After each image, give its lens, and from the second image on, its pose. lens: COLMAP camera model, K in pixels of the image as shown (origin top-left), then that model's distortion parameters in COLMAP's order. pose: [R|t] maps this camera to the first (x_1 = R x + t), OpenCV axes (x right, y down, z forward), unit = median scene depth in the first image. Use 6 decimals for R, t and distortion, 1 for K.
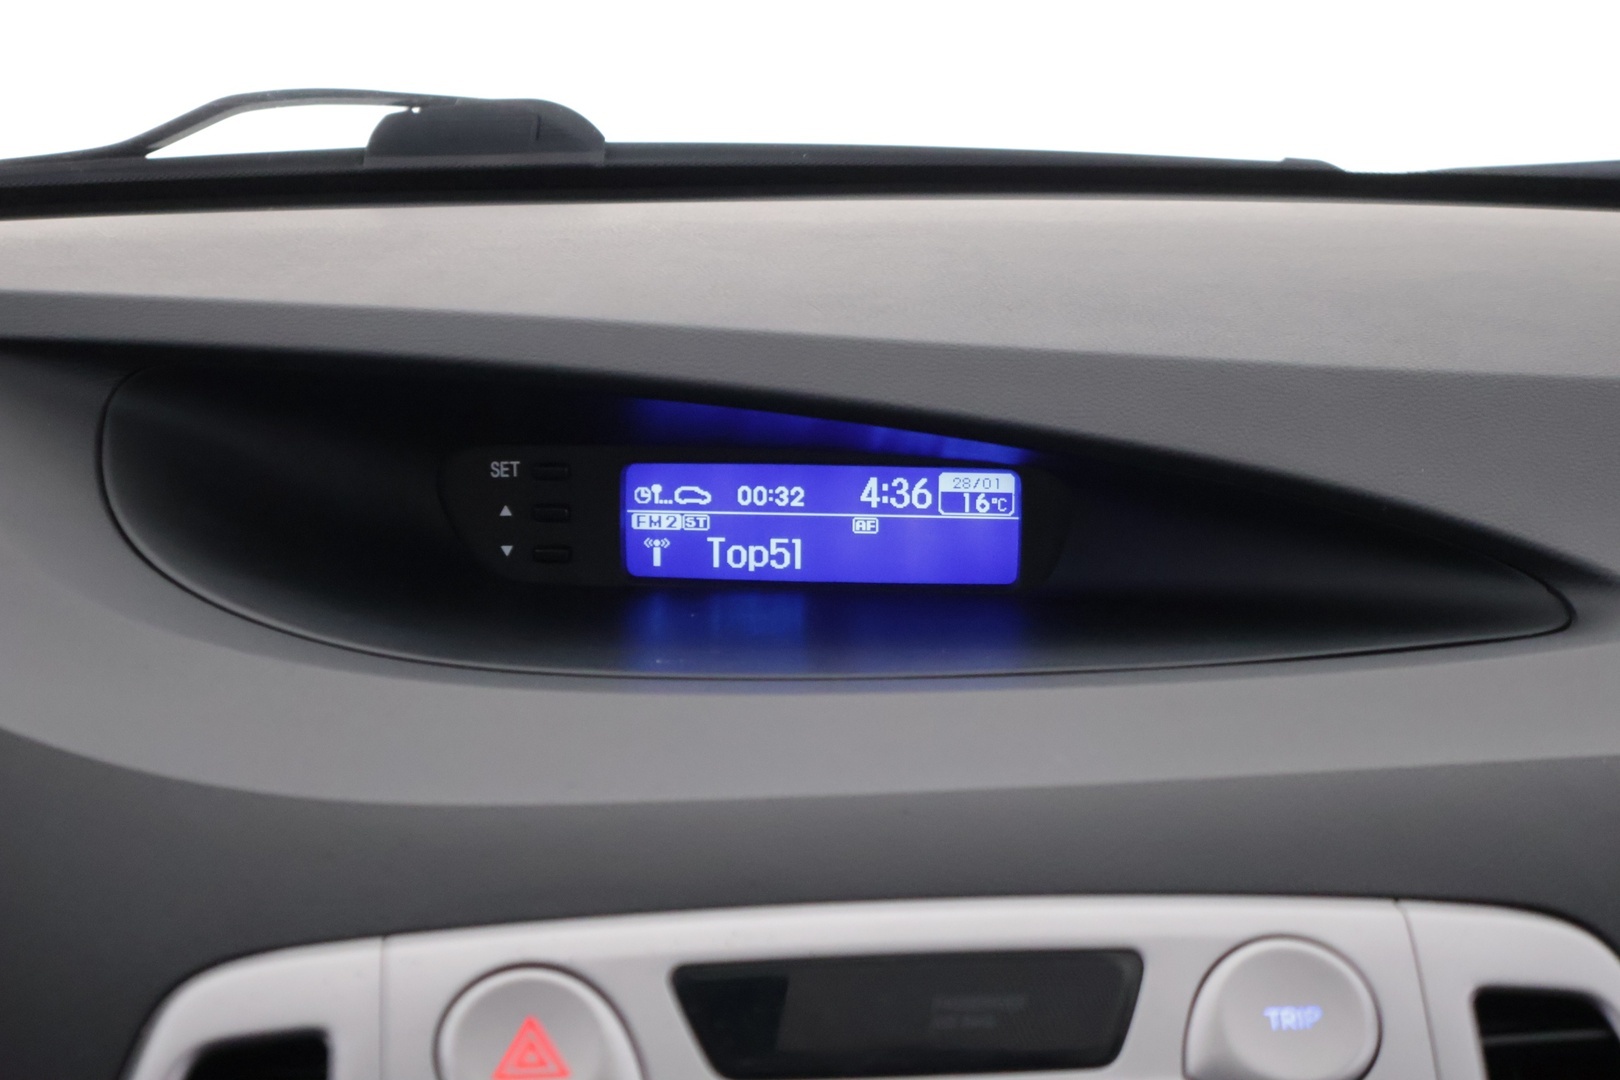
lens RADIAL K [[3242.1, 0, 822.2], [0, 3242.1, 532.4], [0, 0, 1]] dist [-0.018858, 0.000000]
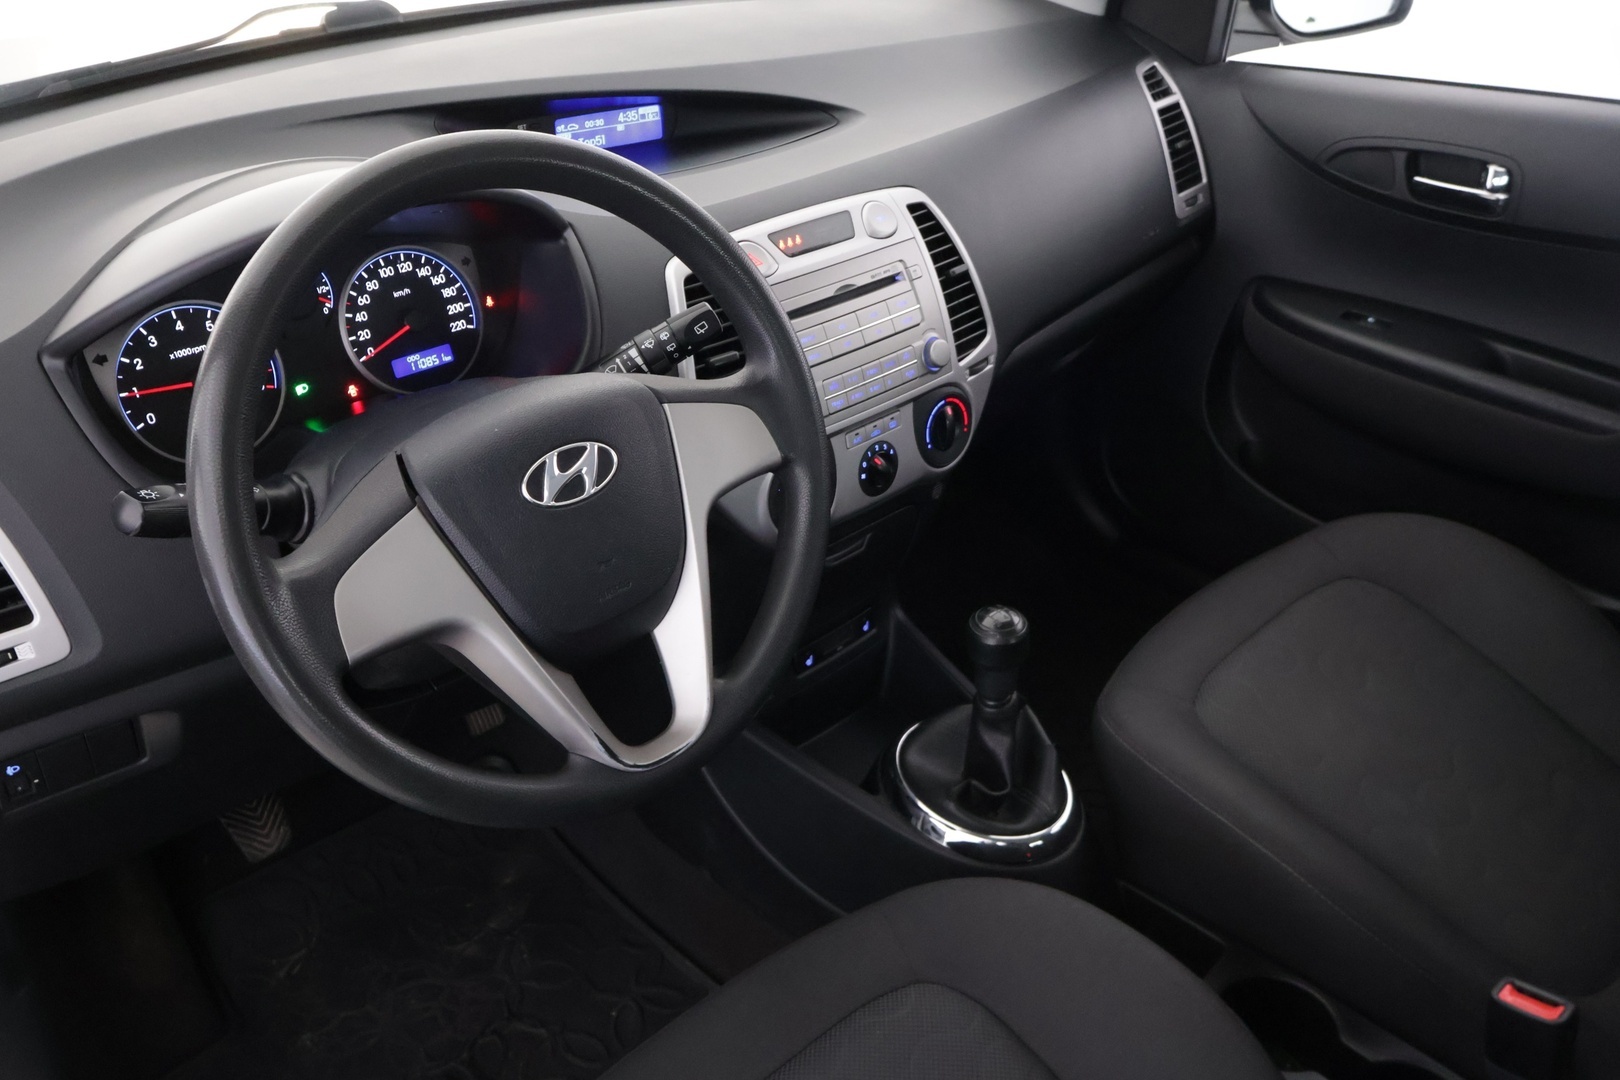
lens RADIAL K [[1338.3, 0, 803.3], [0, 1338.3, 537.9], [0, 0, 1]] dist [-0.011525, 0.007456]
pose [[0.793885, -0.319225, 0.517535, -0.706640], [0.141316, 0.924669, 0.353578, -0.074048], [-0.591419, -0.207564, 0.779192, -0.309574]]
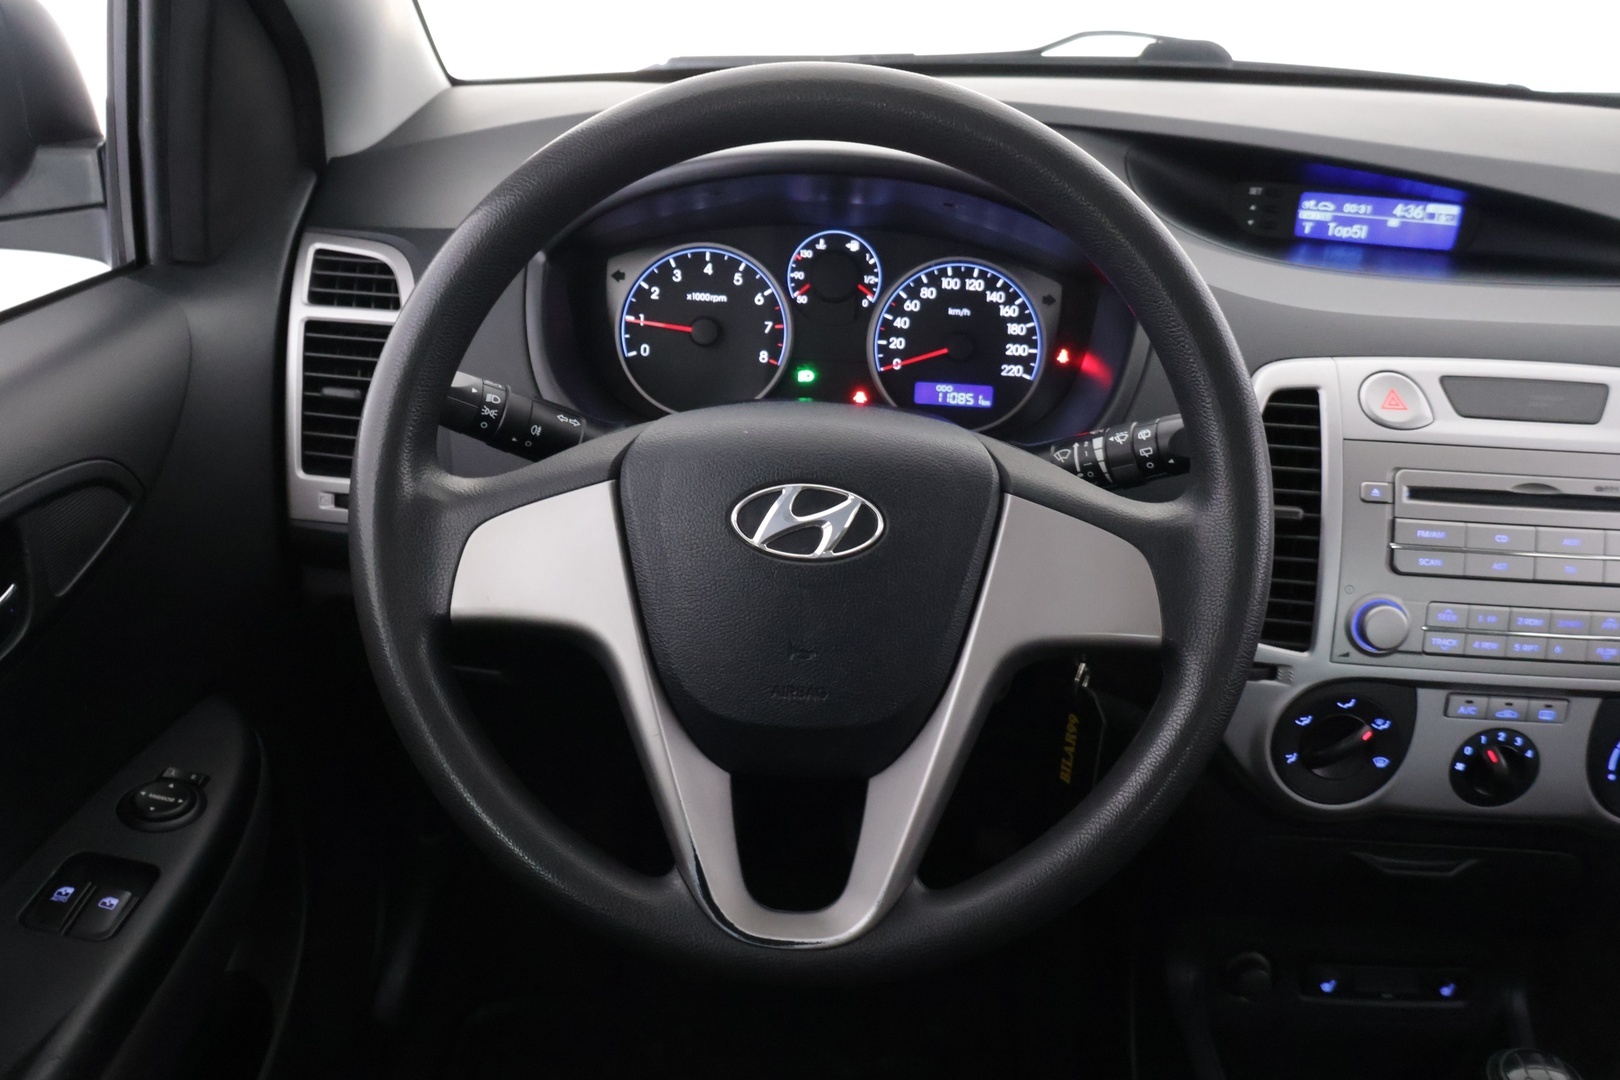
lens RADIAL K [[1338.3, 0, 801.8], [0, 1338.3, 534.4], [0, 0, 1]] dist [-0.011525, 0.007456]
pose [[0.988484, 0.099969, -0.113601, -0.312956], [-0.071341, 0.969913, 0.232764, 0.025069], [0.133452, -0.221979, 0.965876, -0.163895]]
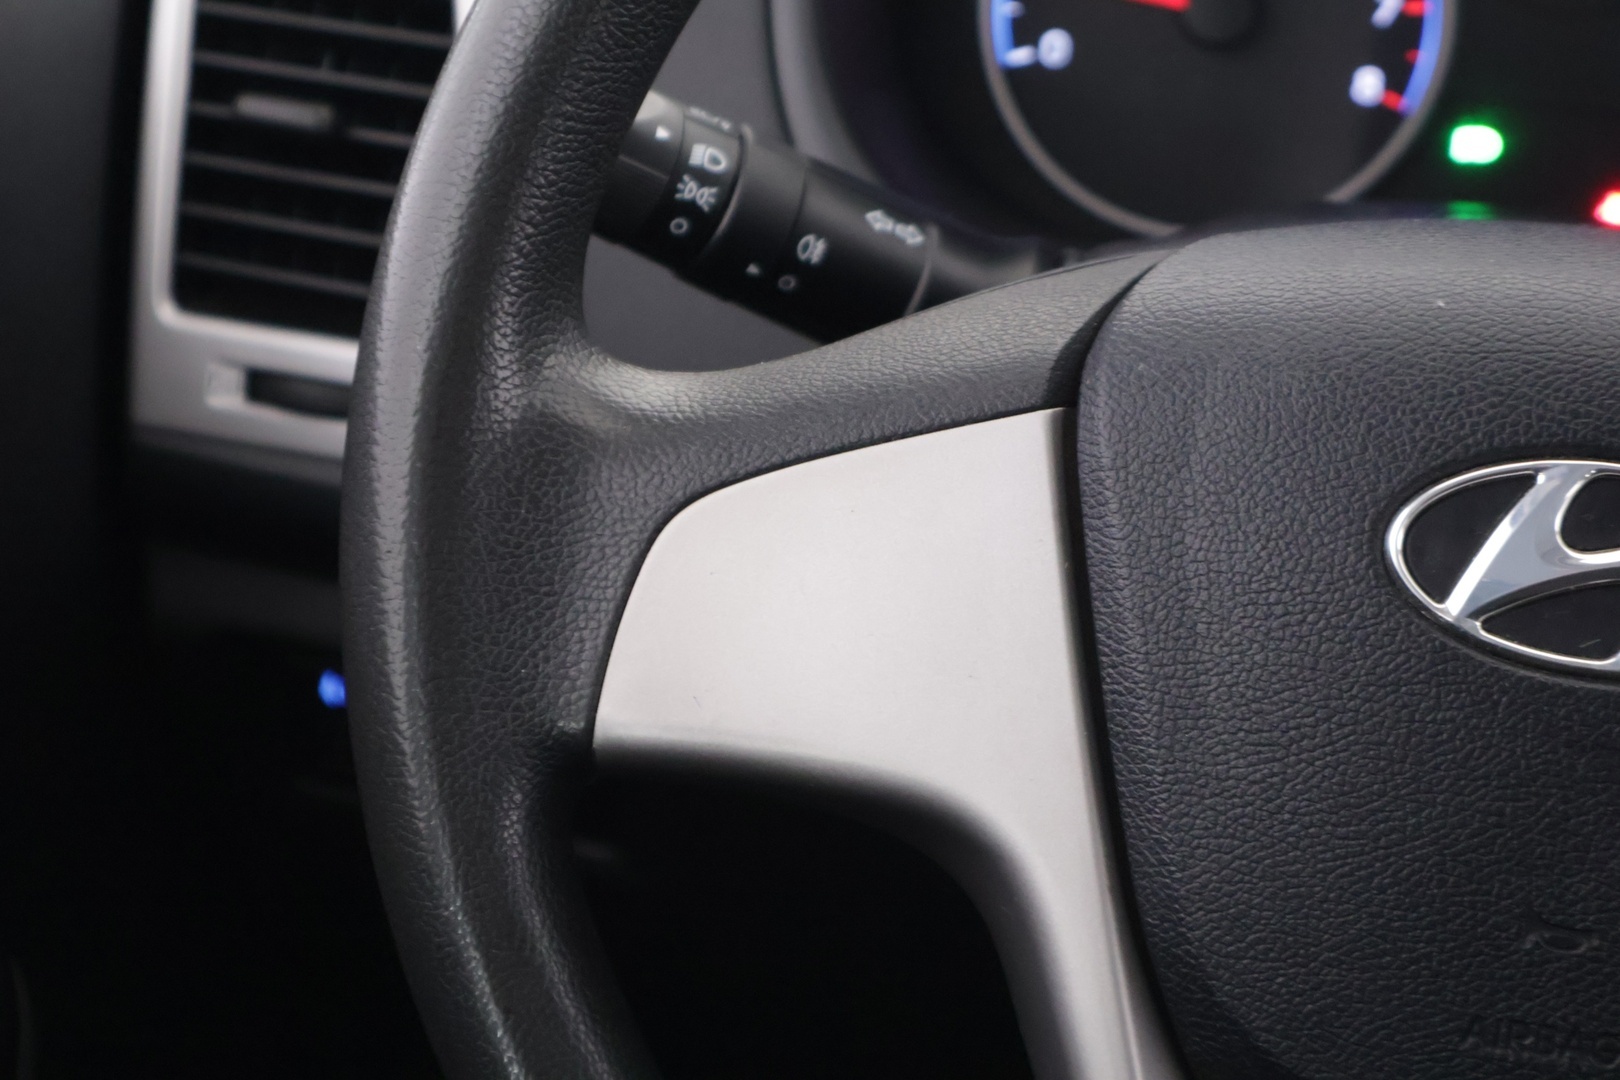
lens RADIAL K [[3242.1, 0, 811.8], [0, 3242.1, 541.0], [0, 0, 1]] dist [-0.018858, 0.000000]
pose [[0.957067, 0.179182, -0.227852, -0.384137], [-0.117618, 0.958495, 0.259717, 0.035126], [0.264932, -0.221767, 0.938419, -0.101556]]
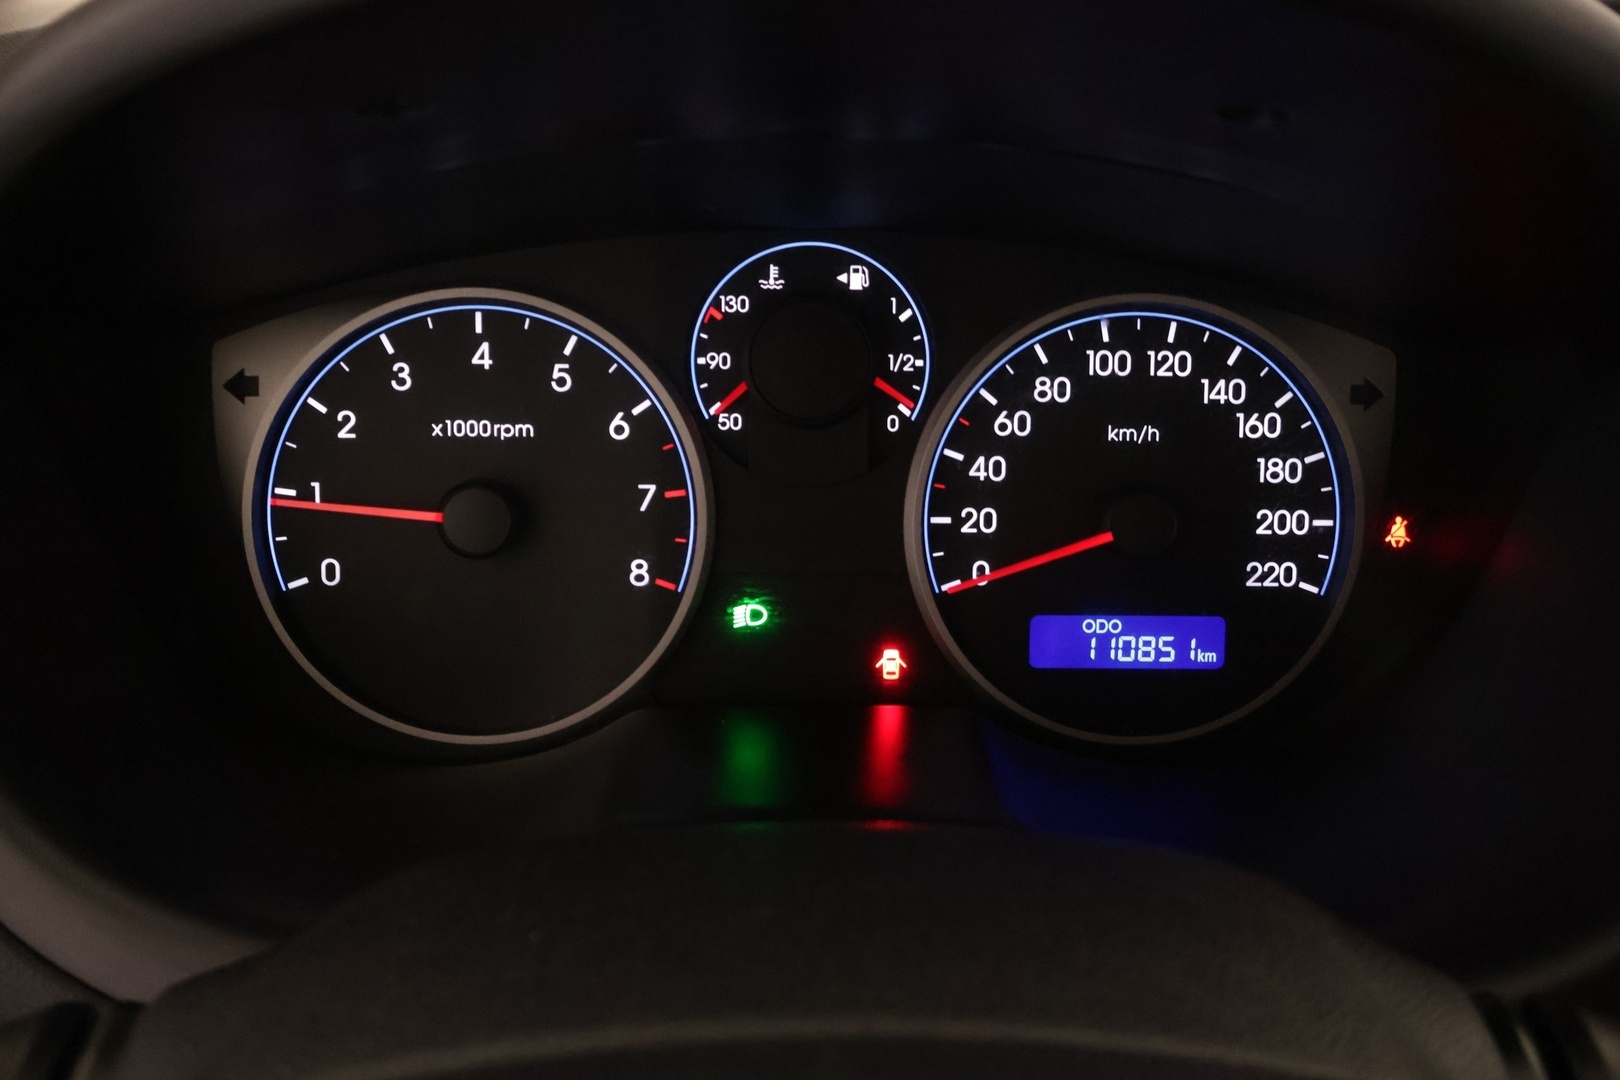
lens RADIAL K [[1338.3, 0, 812.7], [0, 1338.3, 553.1], [0, 0, 1]] dist [-0.011525, 0.007456]
pose [[0.996227, 0.043802, -0.074921, -0.386238], [-0.027313, 0.977662, 0.208401, 0.042478], [0.082375, -0.205568, 0.975170, 0.431710]]
